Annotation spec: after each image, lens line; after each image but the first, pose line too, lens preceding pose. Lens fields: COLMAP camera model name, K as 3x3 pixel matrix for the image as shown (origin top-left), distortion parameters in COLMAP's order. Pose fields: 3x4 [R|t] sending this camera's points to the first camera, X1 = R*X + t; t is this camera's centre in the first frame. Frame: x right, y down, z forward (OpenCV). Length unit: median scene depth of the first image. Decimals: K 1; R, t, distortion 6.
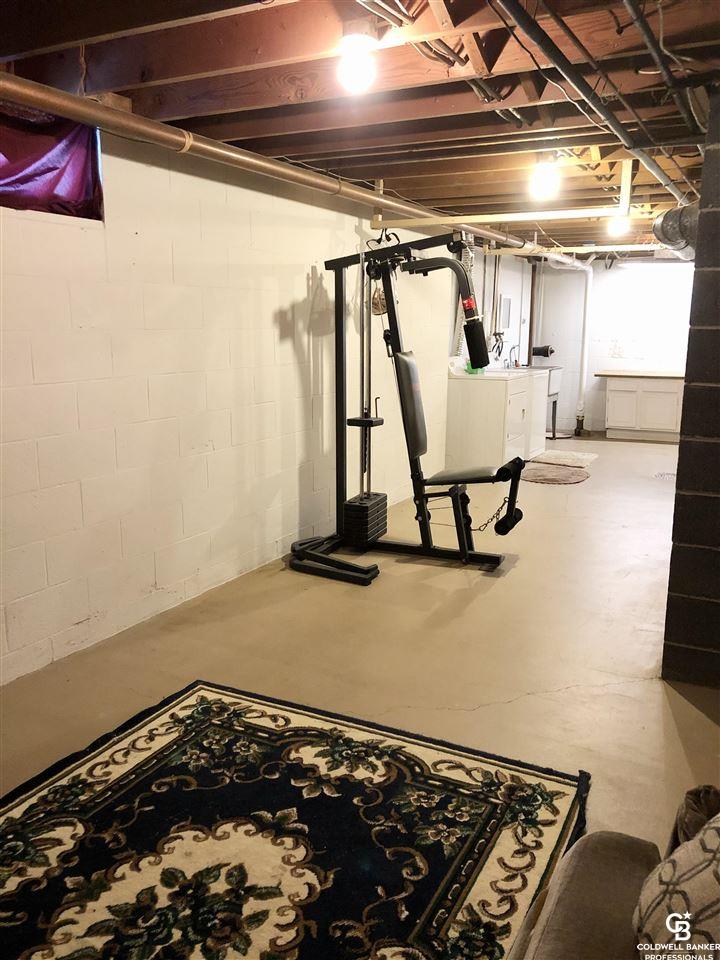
lens RADIAL K [[792.7, 0, 359.0], [0, 792.7, 481.4], [0, 0, 1]] dist [0.003567, 0.000349]
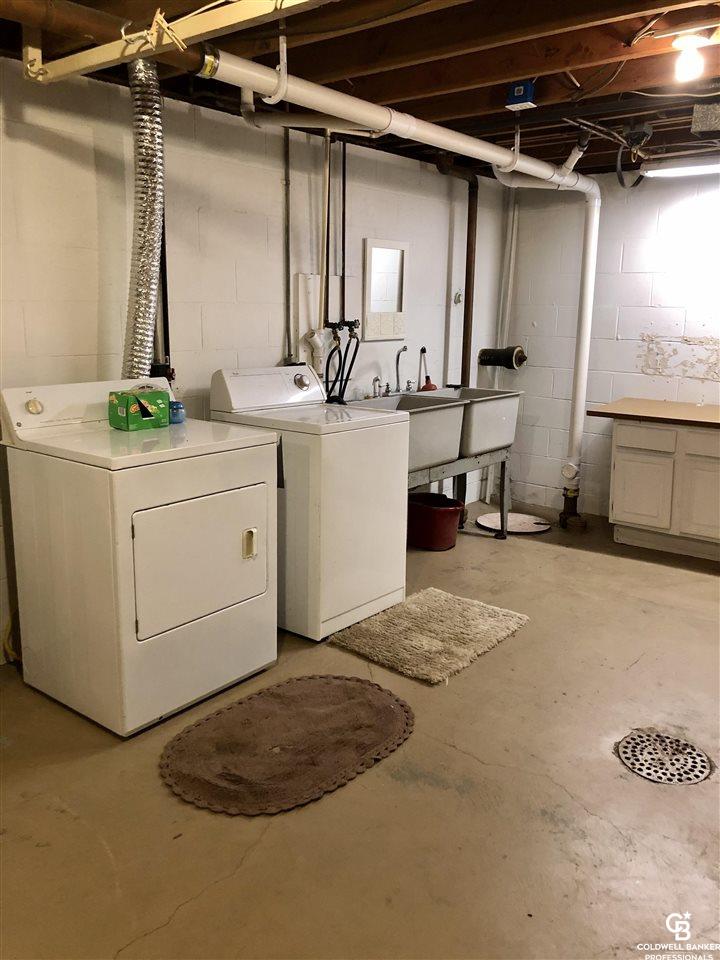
lens RADIAL K [[792.7, 0, 361.3], [0, 792.7, 478.2], [0, 0, 1]] dist [0.003567, 0.000349]
pose [[0.981002, 0.051178, -0.187126, 0.255399], [-0.047025, 0.998540, 0.026565, -0.101335], [0.188212, -0.017261, 0.981977, 0.507507]]
